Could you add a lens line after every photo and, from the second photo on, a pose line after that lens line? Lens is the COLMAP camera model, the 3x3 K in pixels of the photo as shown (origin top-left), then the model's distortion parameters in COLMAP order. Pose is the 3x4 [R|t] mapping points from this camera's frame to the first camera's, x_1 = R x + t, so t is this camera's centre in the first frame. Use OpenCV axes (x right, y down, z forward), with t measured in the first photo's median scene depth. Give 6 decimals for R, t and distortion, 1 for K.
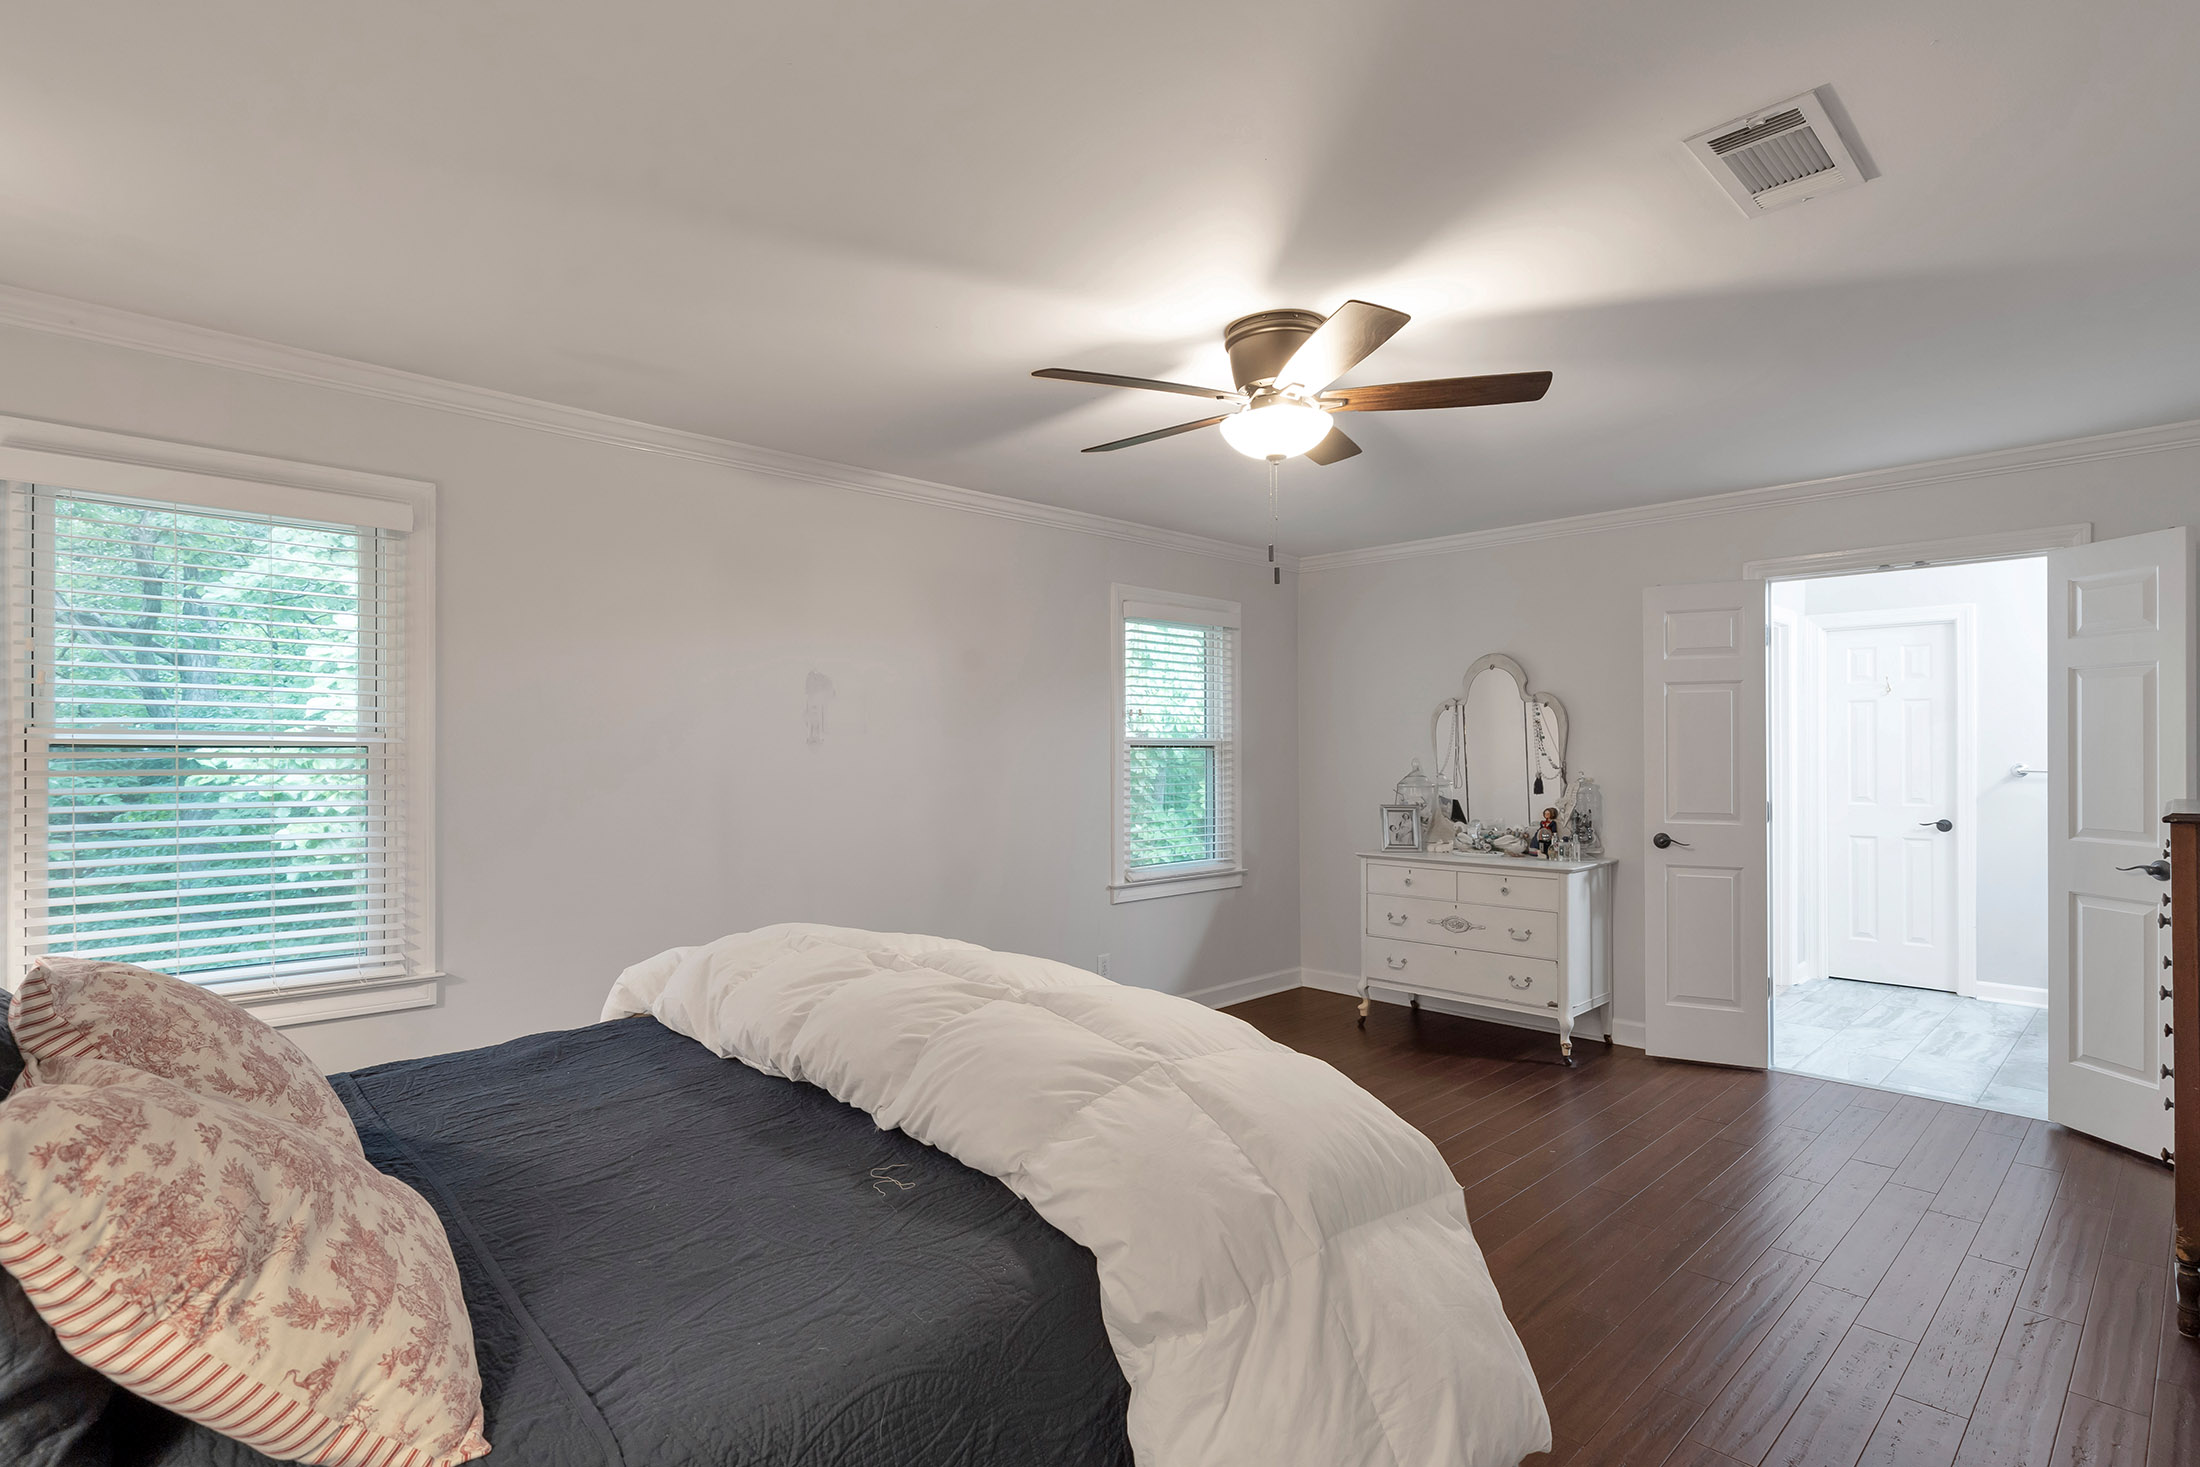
lens RADIAL K [[1092.3, 0, 1093.9], [0, 1092.3, 744.2], [0, 0, 1]] dist [-0.000069, -0.000115]
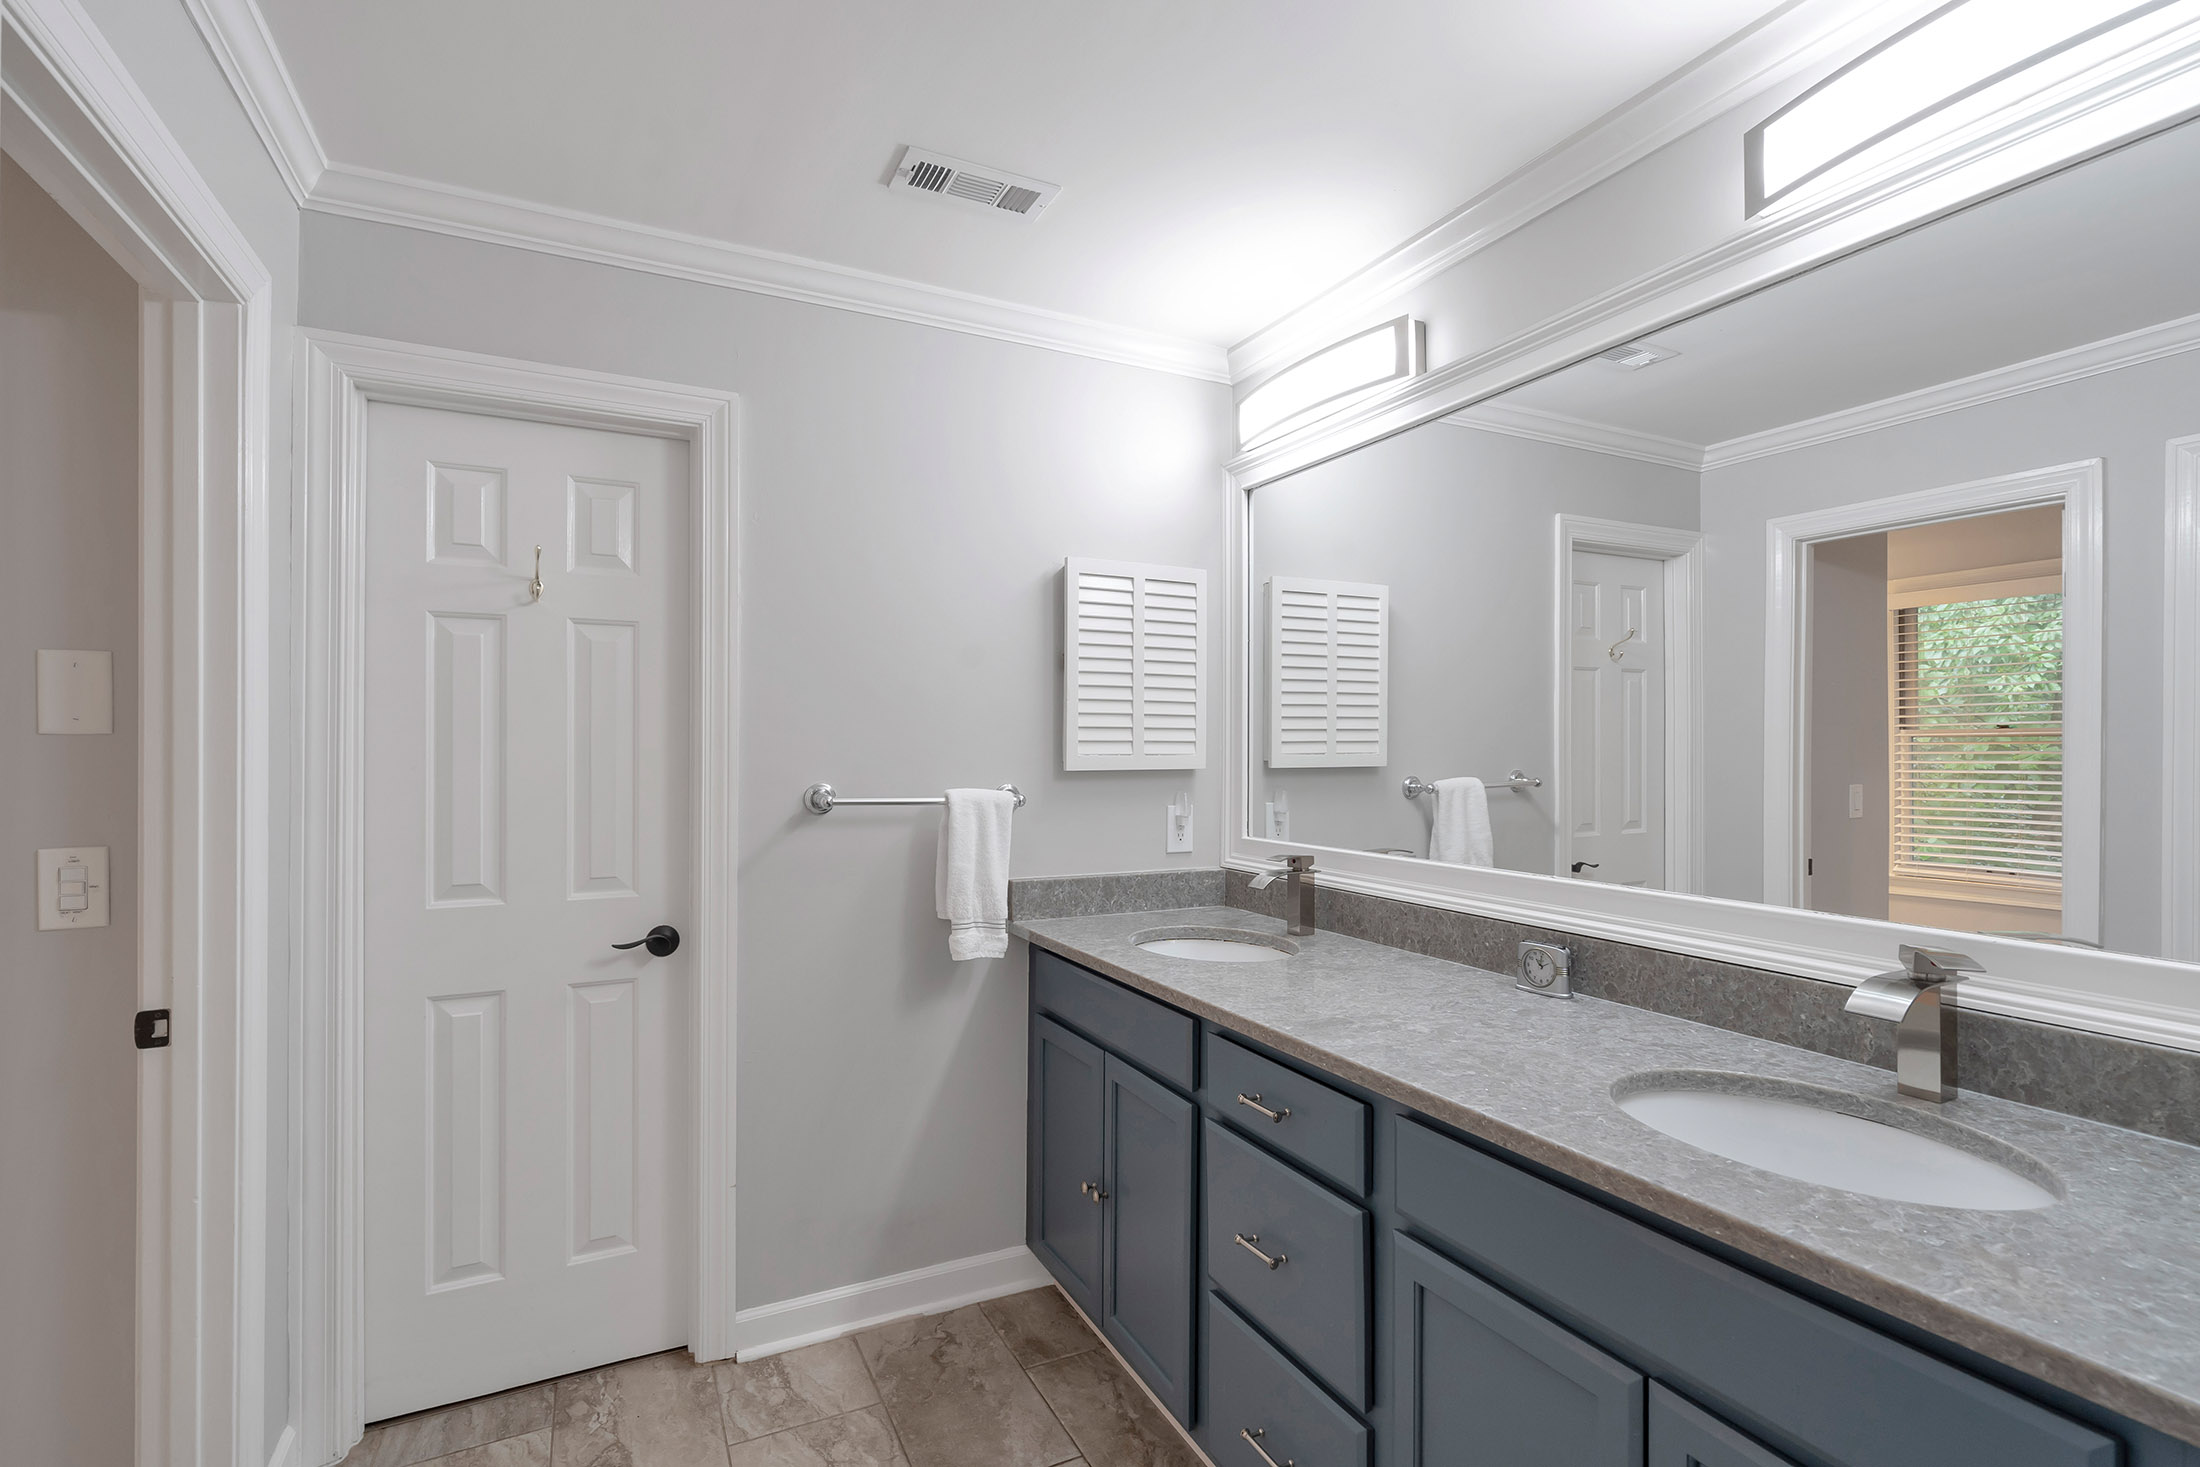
lens RADIAL K [[1024.7, 0, 1093.1], [0, 1024.7, 740.8], [0, 0, 1]] dist [-0.000101, 0.000386]
pose [[0.301408, 0.004046, 0.953487, 0.453951], [-0.009023, 0.999958, -0.001391, 0.000042], [-0.953453, -0.008184, 0.301431, 0.716598]]
